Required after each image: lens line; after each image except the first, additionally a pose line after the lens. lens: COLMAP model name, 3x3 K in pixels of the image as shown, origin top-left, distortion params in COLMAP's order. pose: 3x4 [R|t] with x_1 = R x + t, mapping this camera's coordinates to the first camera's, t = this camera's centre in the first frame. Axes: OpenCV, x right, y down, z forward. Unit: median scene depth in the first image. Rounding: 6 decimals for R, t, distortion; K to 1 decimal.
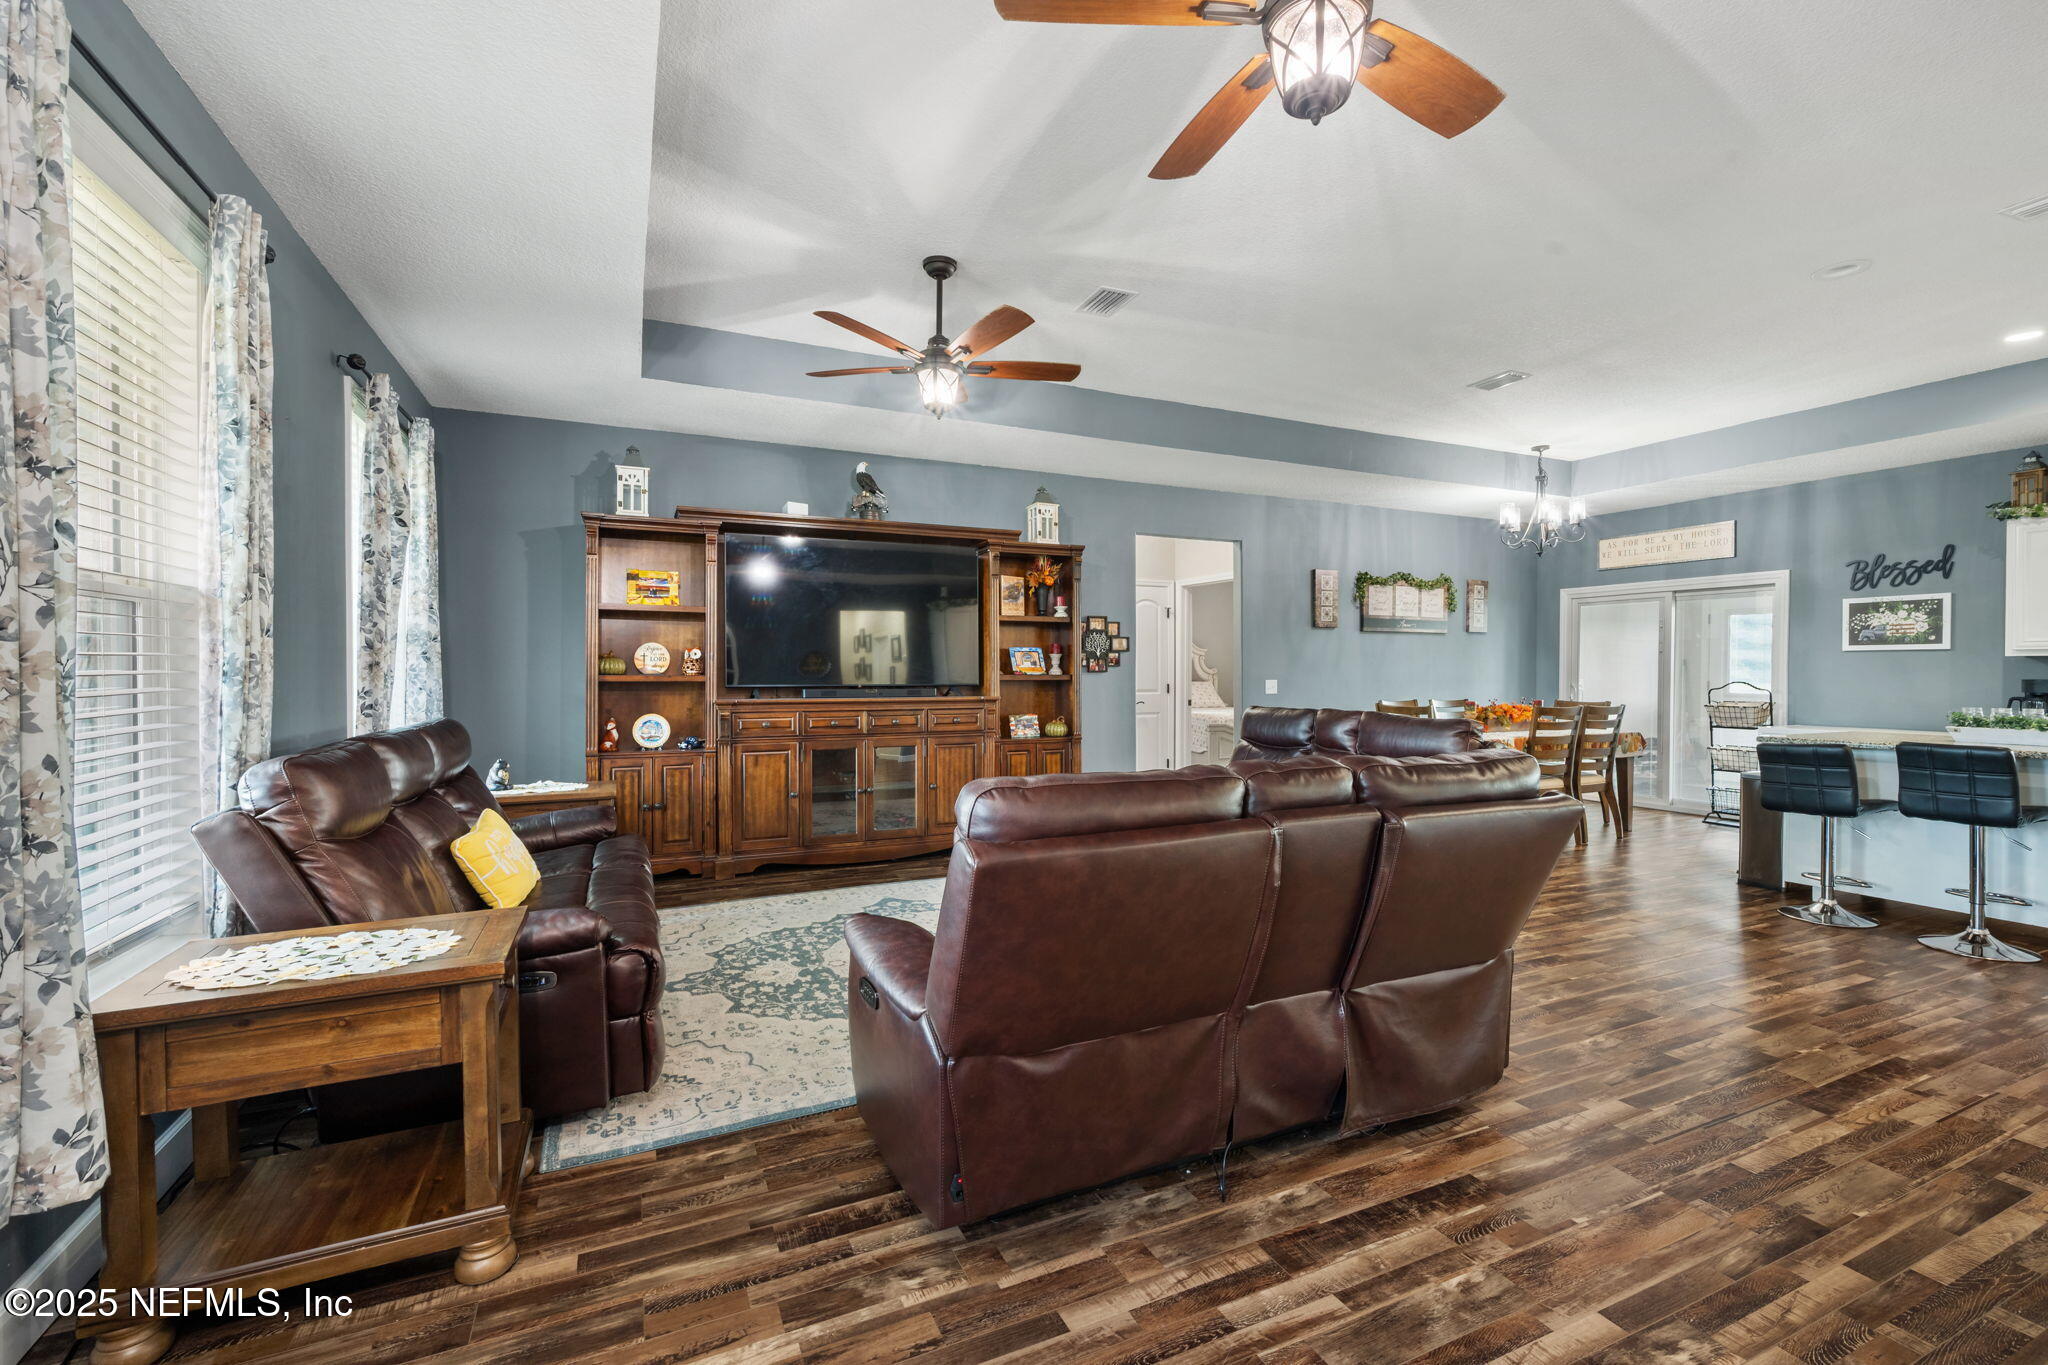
lens RADIAL K [[873.6, 0, 1030.8], [0, 873.6, 679.4], [0, 0, 1]] dist [-0.000699, 0.000011]
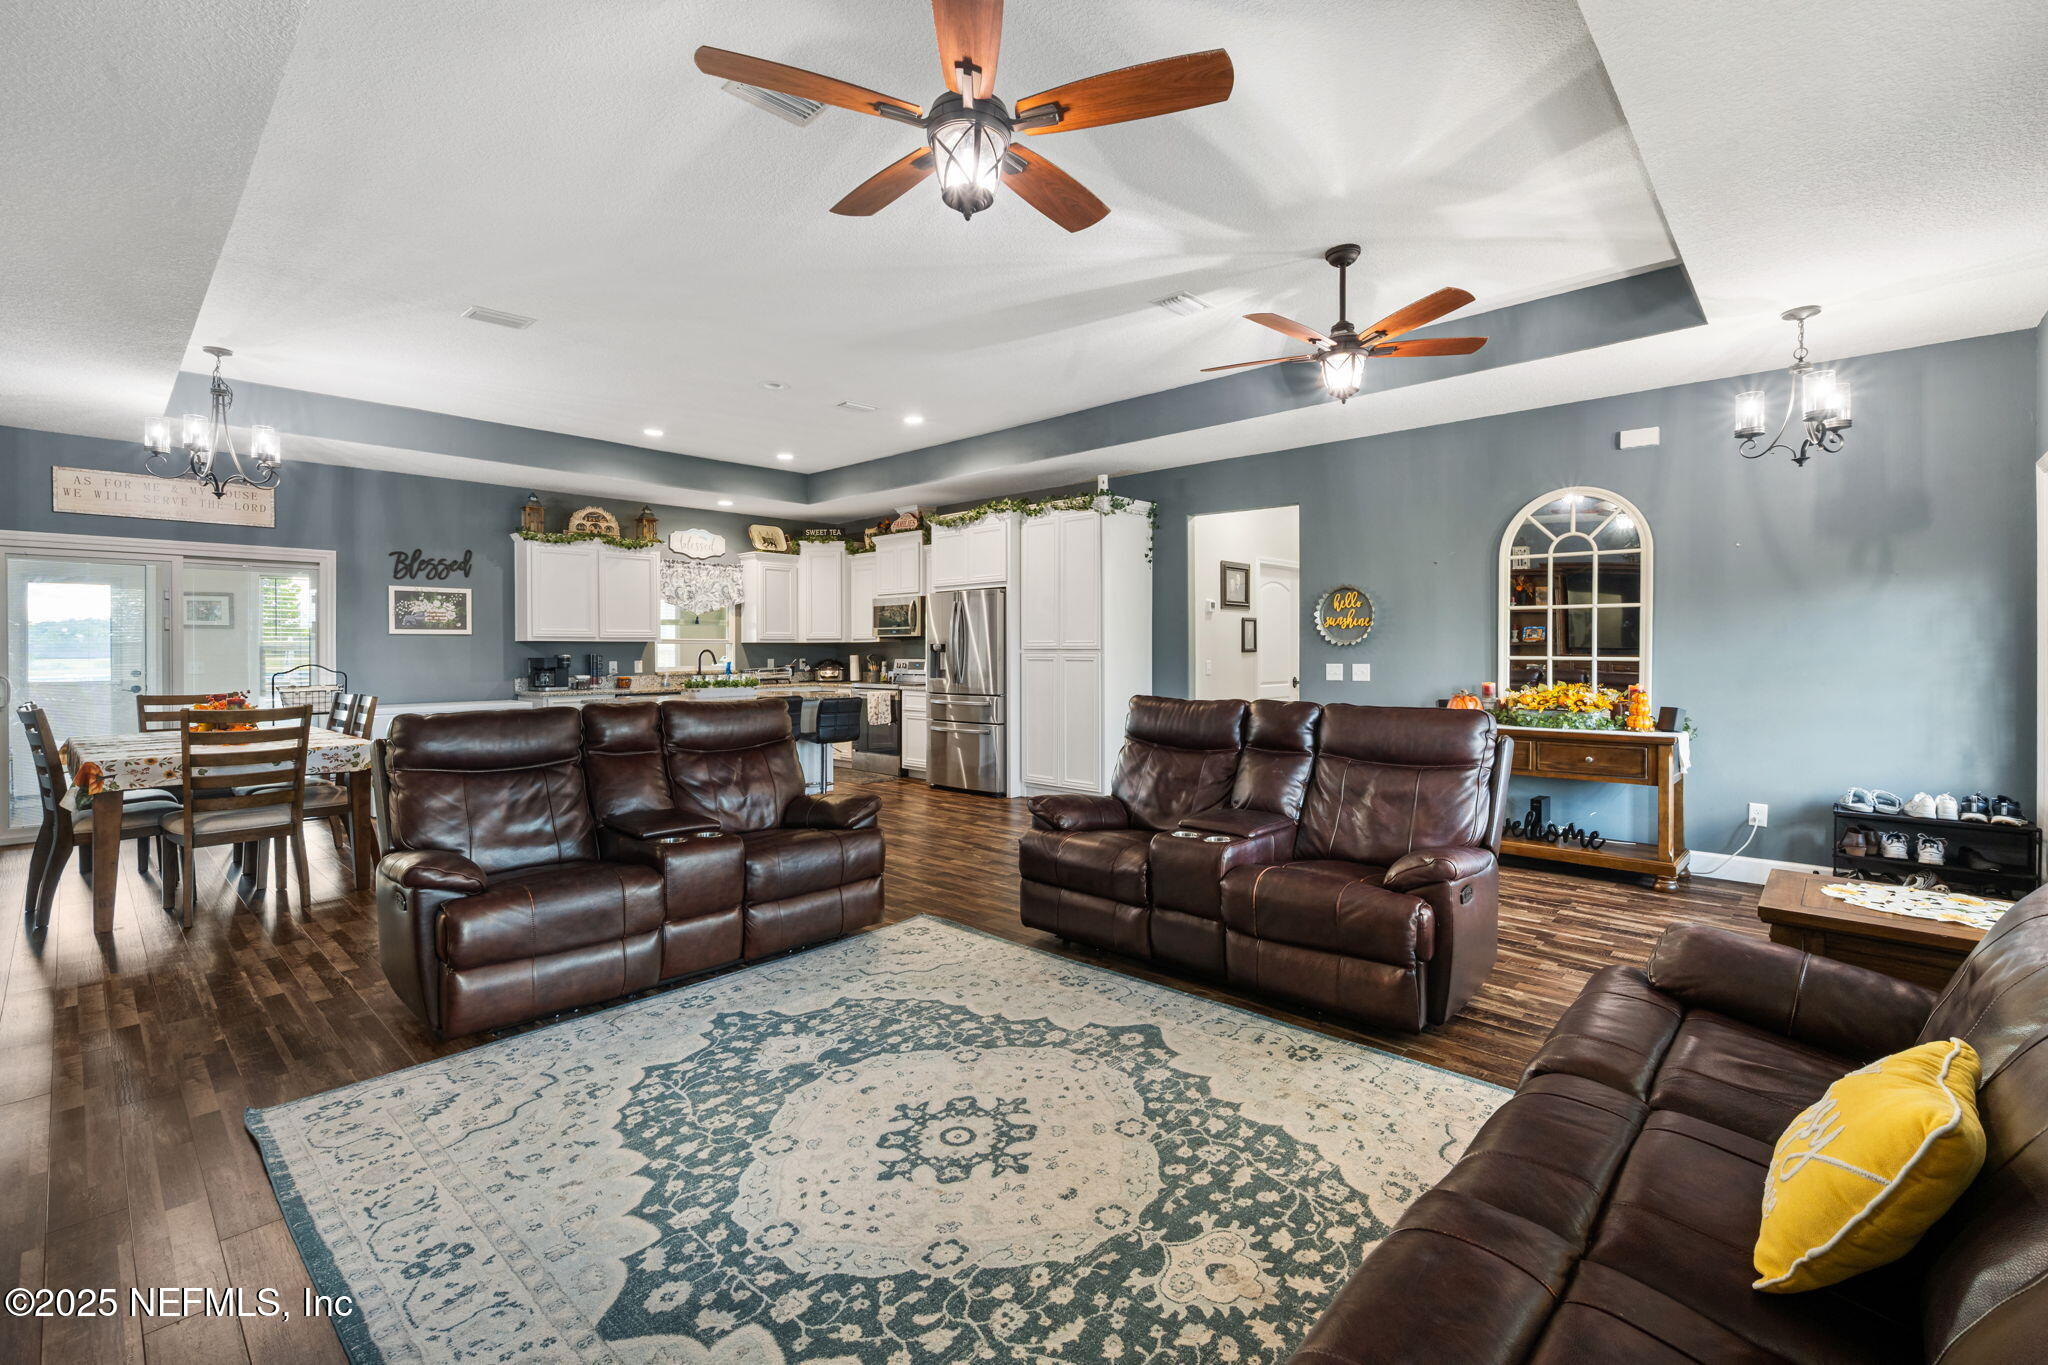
lens RADIAL K [[891.0, 0, 1017.1], [0, 891.0, 661.7], [0, 0, 1]] dist [-0.001420, -0.000136]
pose [[-0.371271, -0.014203, 0.928416, -0.477740], [0.011206, 0.999742, 0.019776, -0.013838], [-0.928457, 0.017746, -0.371016, 0.858084]]
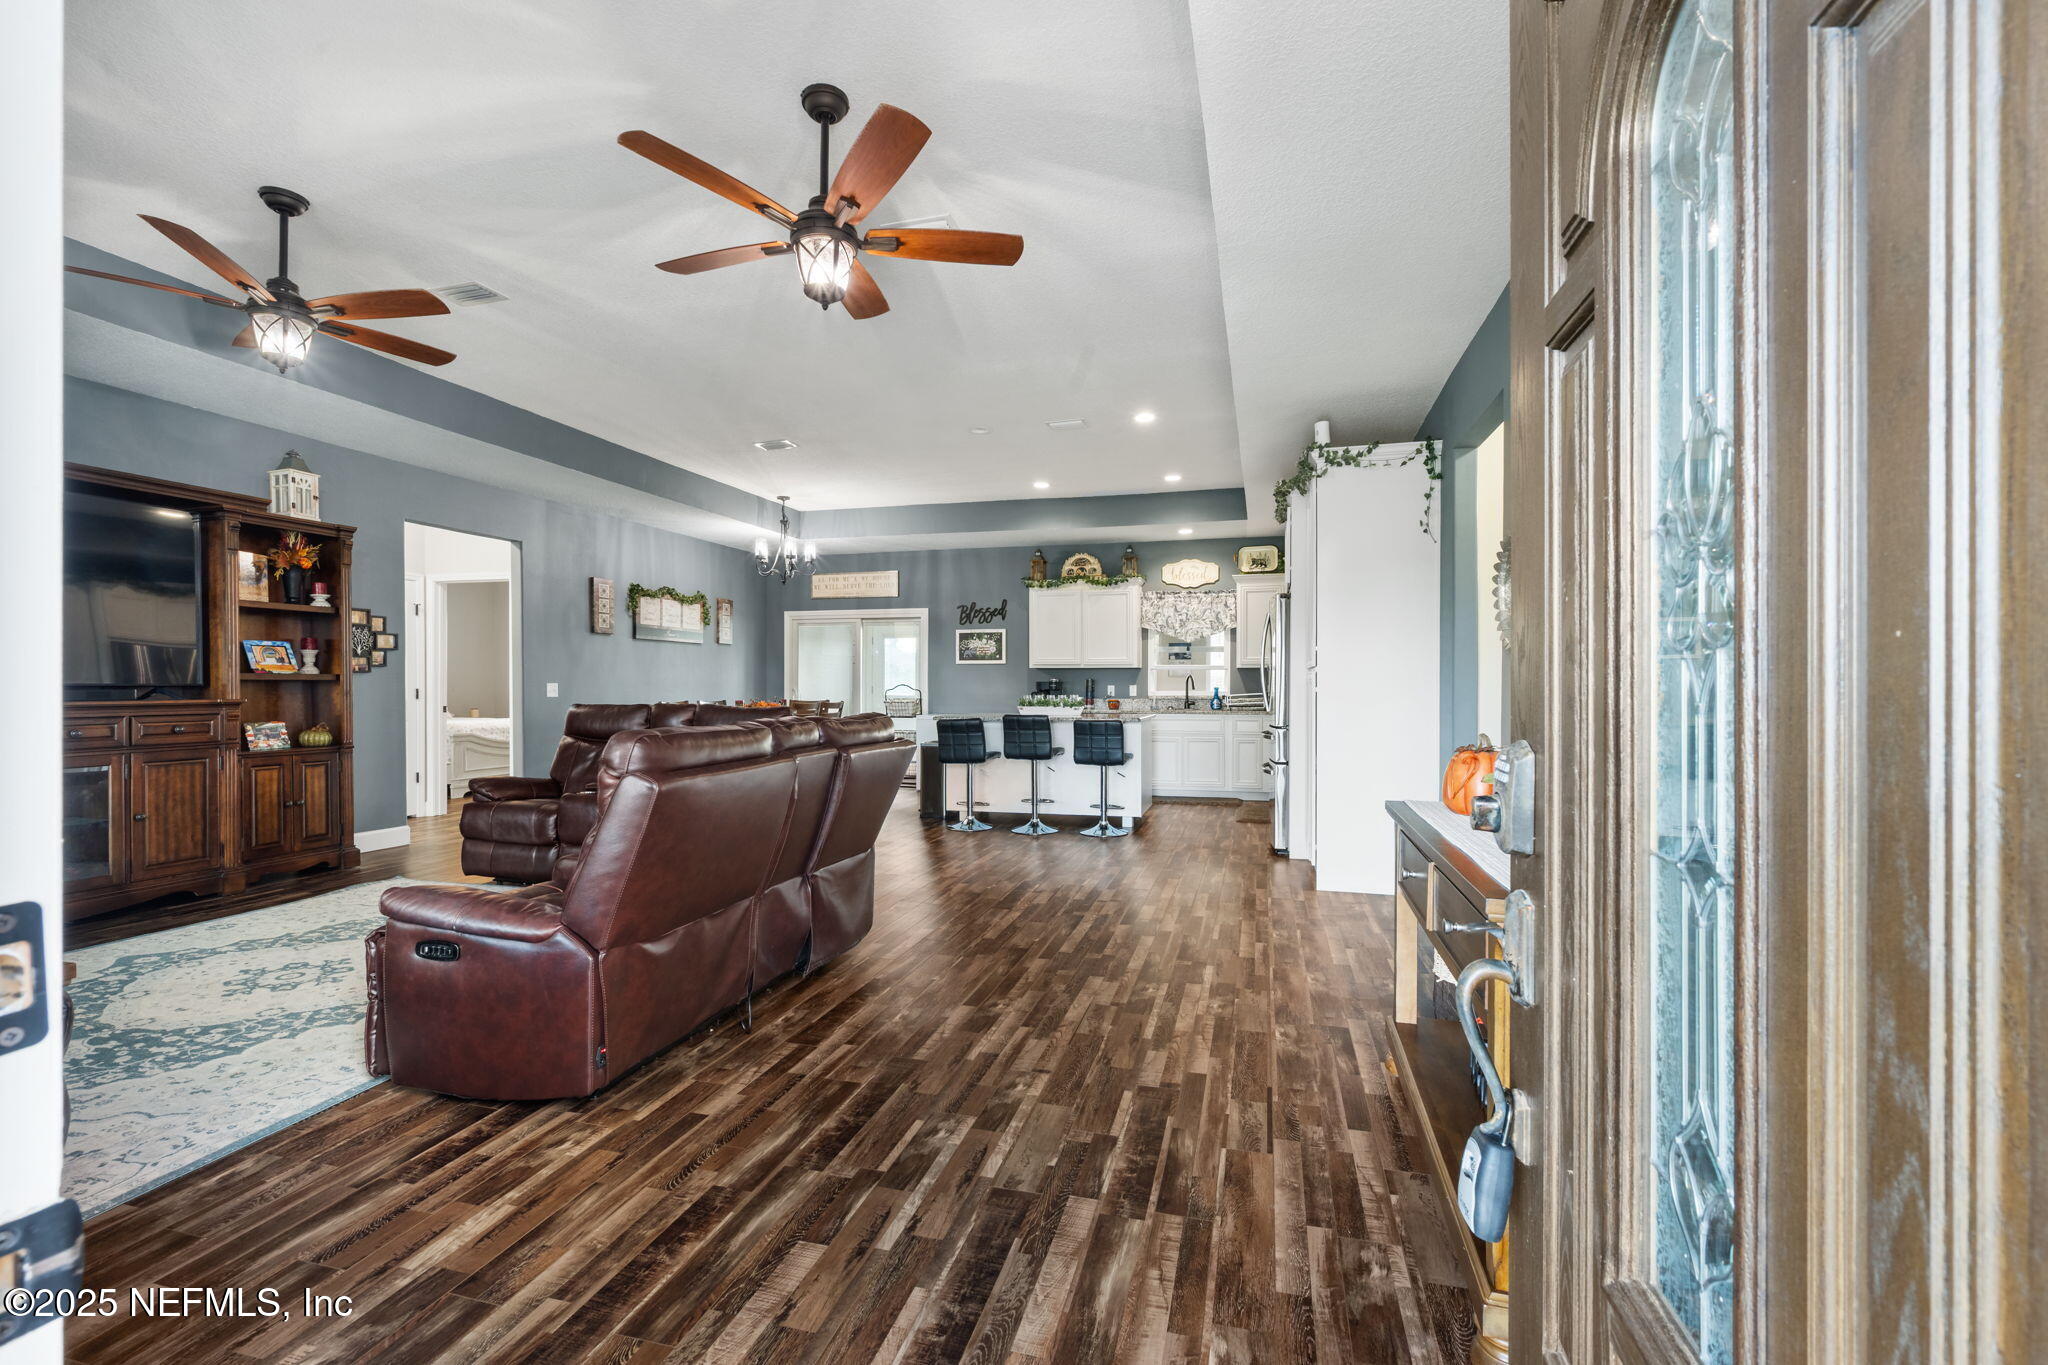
lens RADIAL K [[883.4, 0, 1024.0], [0, 883.4, 682.5], [0, 0, 1]] dist [-0.003963, -0.000168]
pose [[0.640296, 0.002450, 0.768125, -0.222347], [0.007457, 0.999928, -0.009406, 0.018985], [-0.768092, 0.011751, 0.640231, -0.096536]]
